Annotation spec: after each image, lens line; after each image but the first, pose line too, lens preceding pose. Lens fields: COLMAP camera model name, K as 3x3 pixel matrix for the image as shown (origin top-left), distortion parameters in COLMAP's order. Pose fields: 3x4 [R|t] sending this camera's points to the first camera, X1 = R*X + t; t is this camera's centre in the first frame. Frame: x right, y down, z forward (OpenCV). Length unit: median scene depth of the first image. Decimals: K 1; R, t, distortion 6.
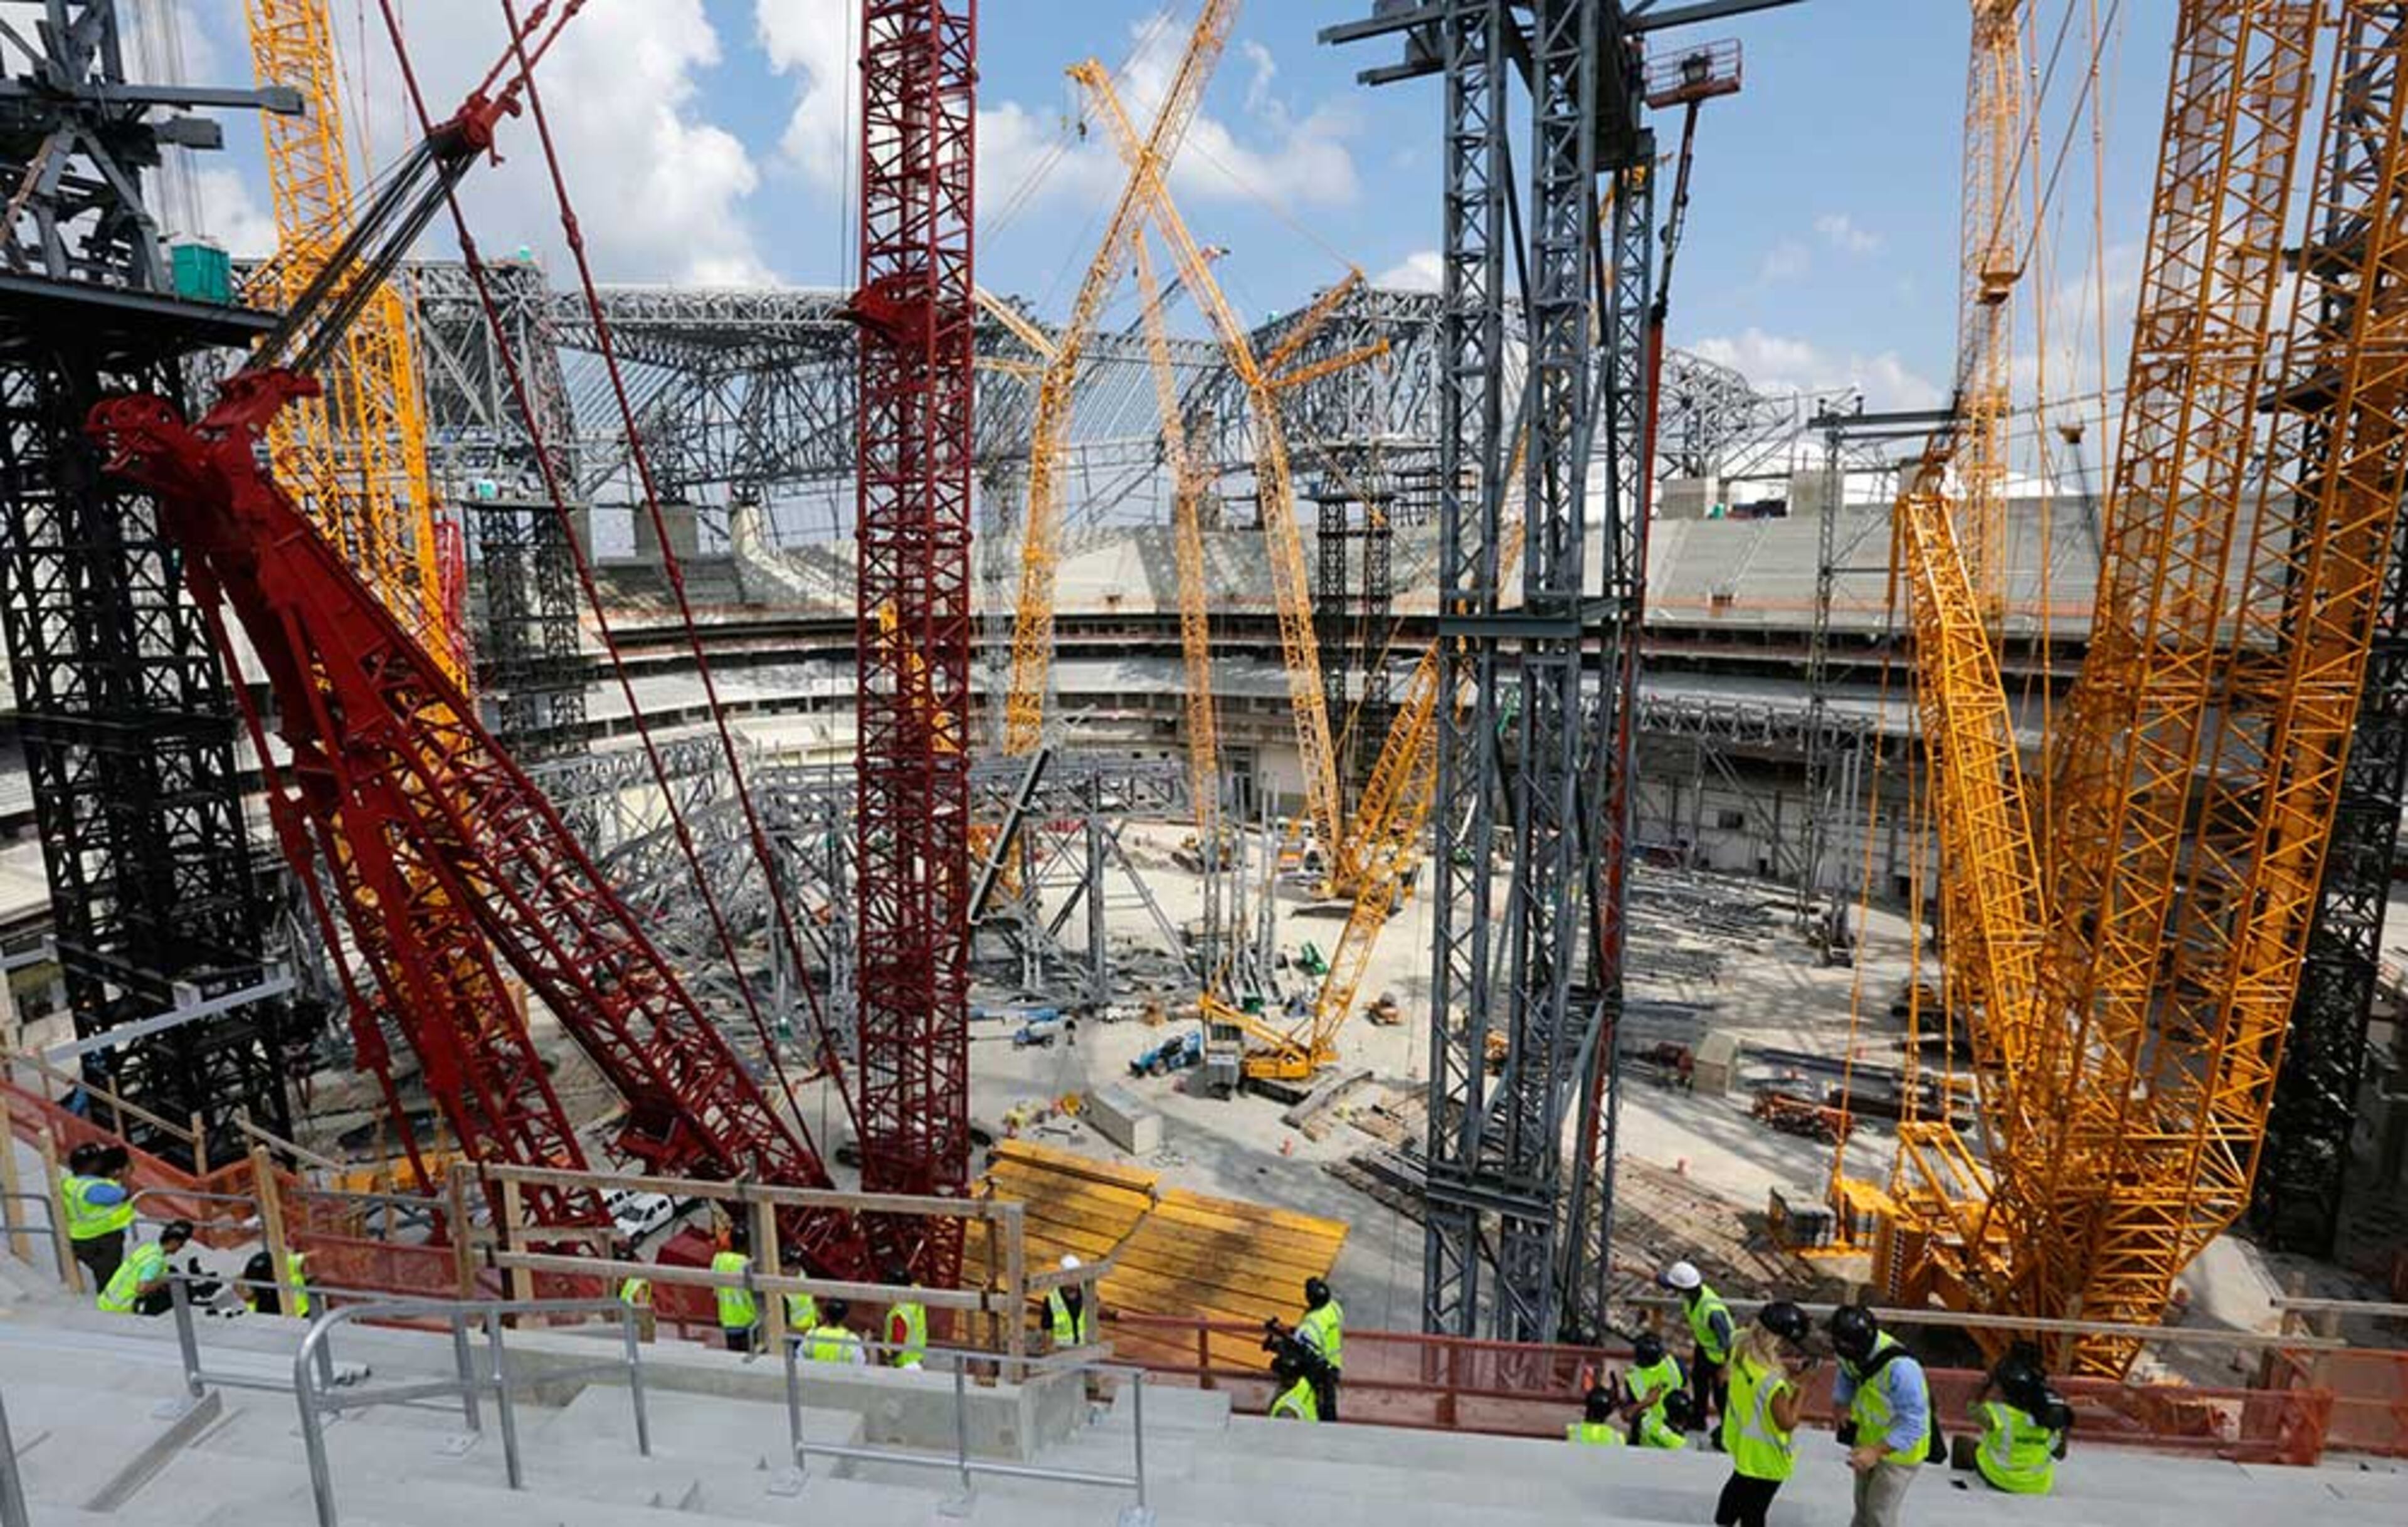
lens RADIAL K [[1069.9, 0, 1230.2], [0, 1069.9, 698.5], [0, 0, 1]] dist [0.000693, 0.000256]
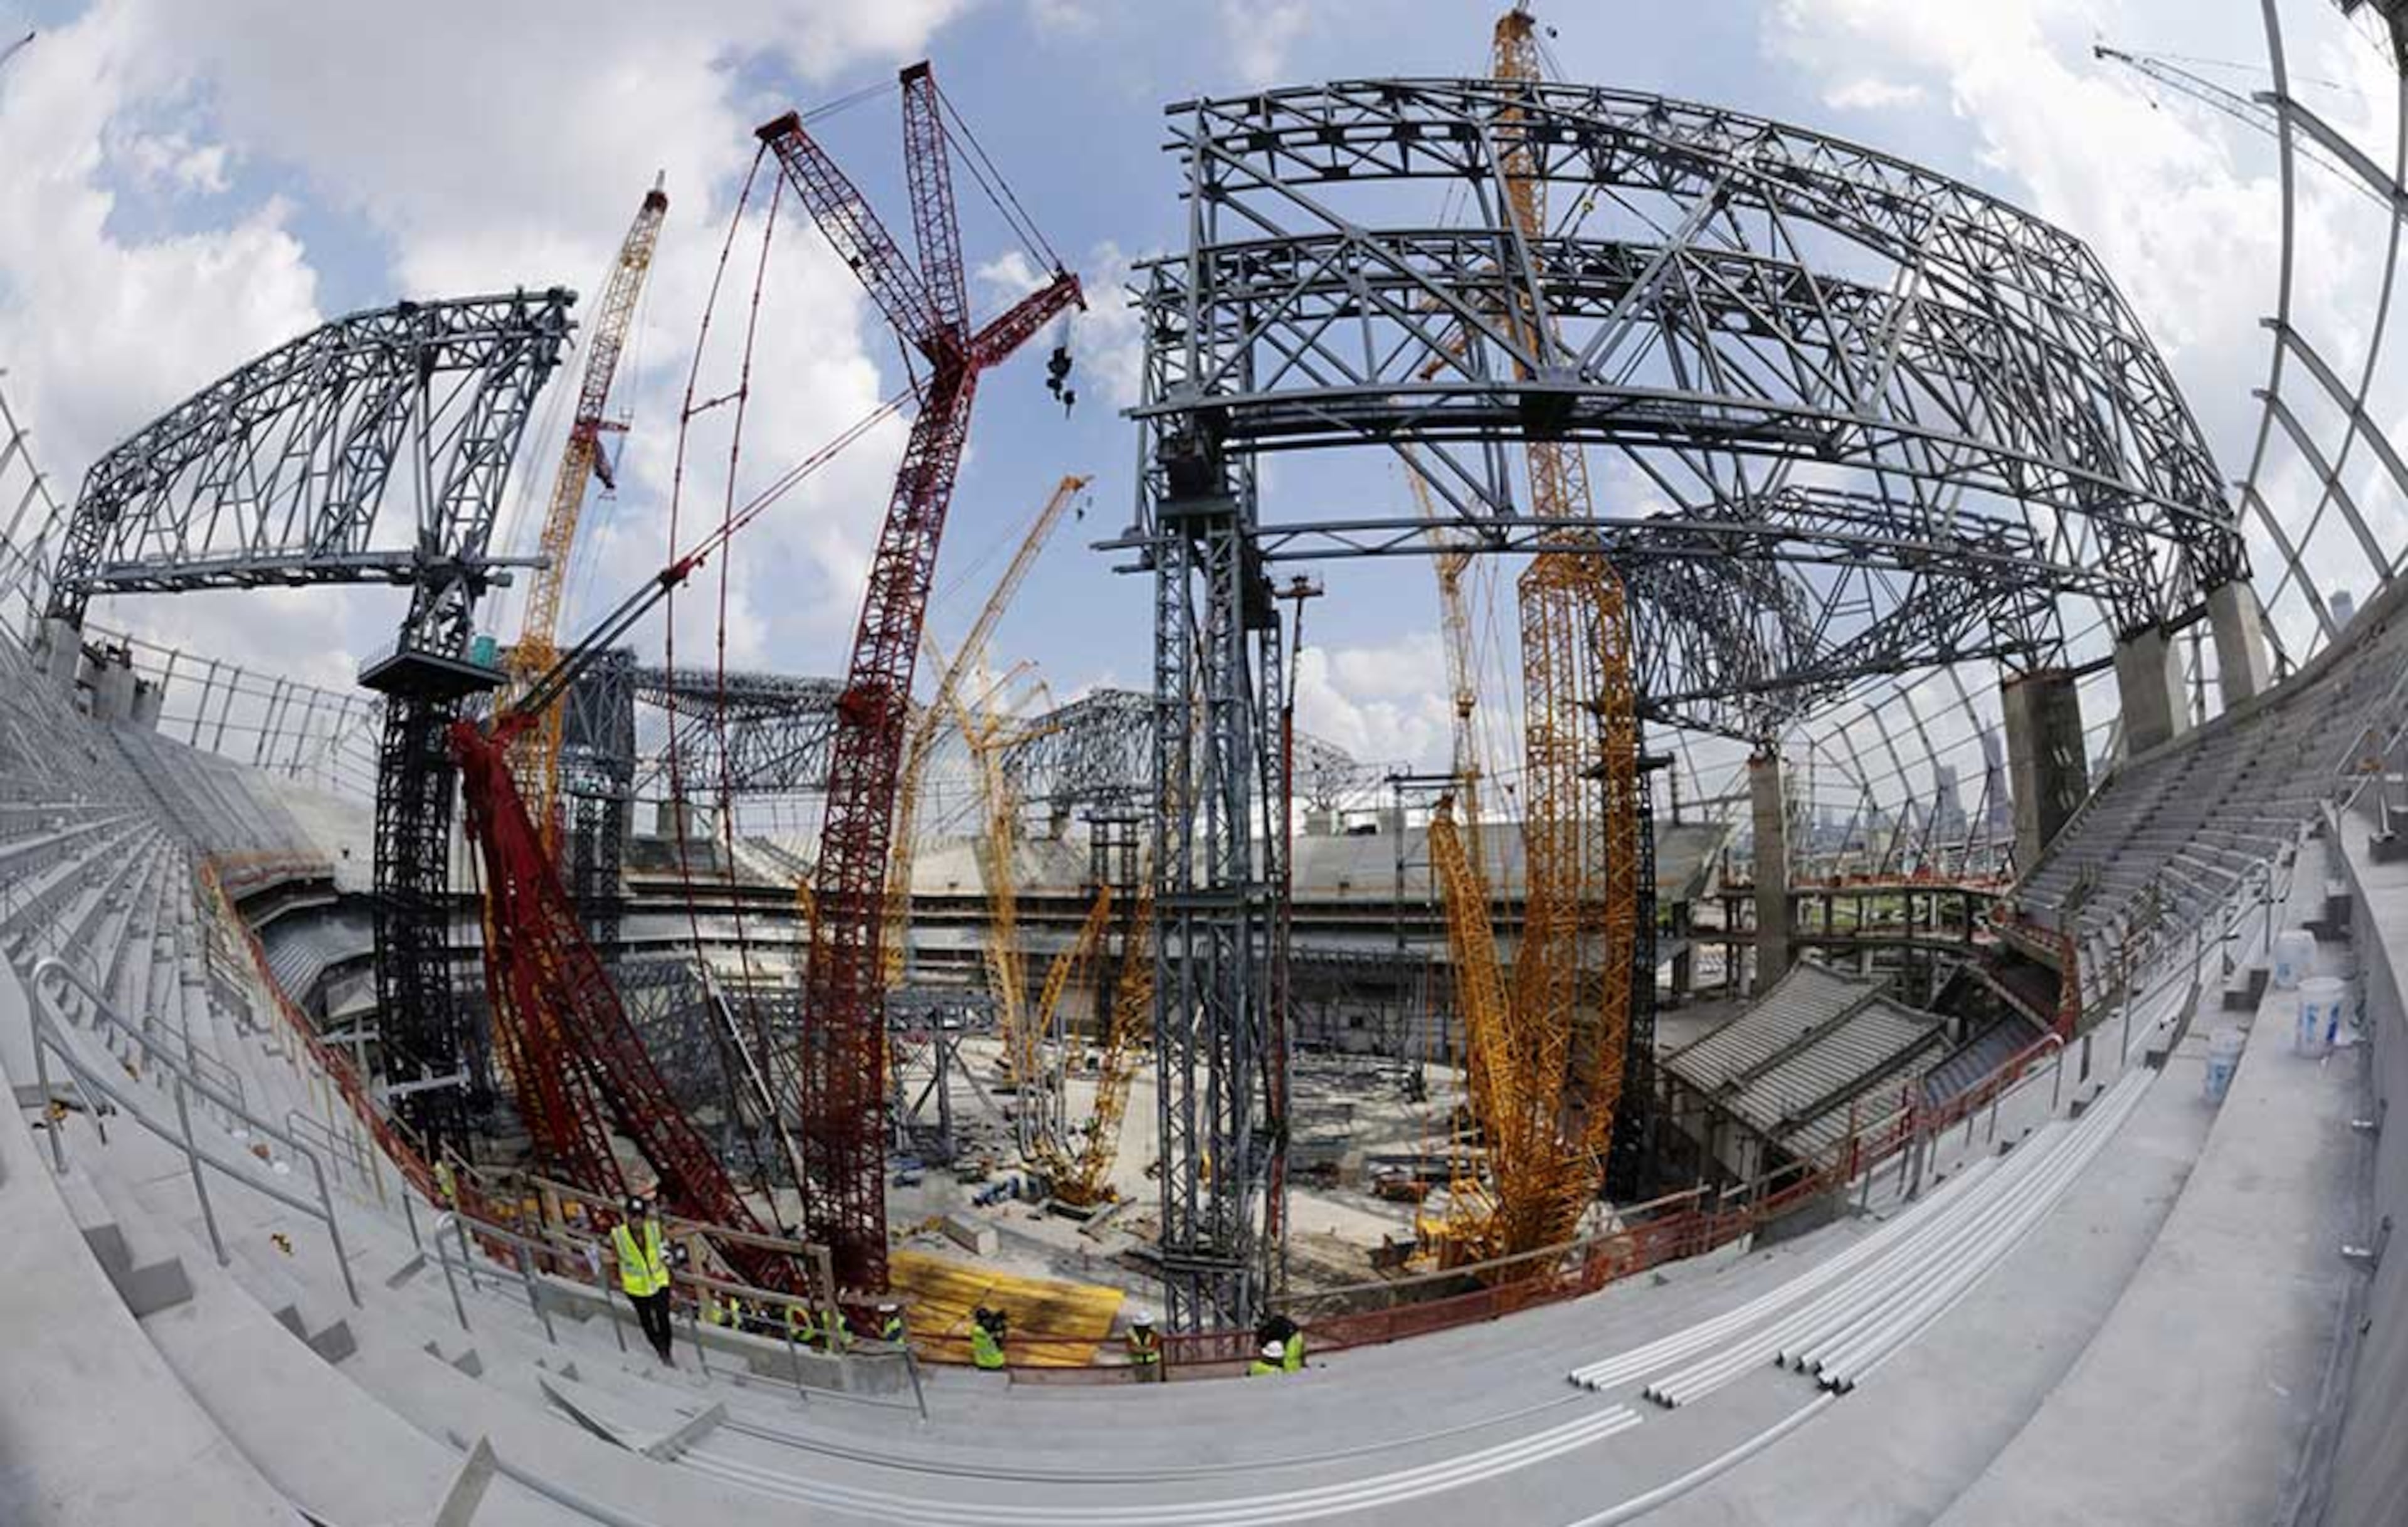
lens RADIAL K [[2061.5, 0, 1204.0], [0, 2061.5, 763.5], [0, 0, 1]] dist [-0.147091, 0.103126]
pose [[0.971418, 0.027786, 0.235745, -0.466102], [0.036285, 0.964073, -0.263146, 0.525083], [-0.234587, 0.264179, 0.935510, -1.846254]]
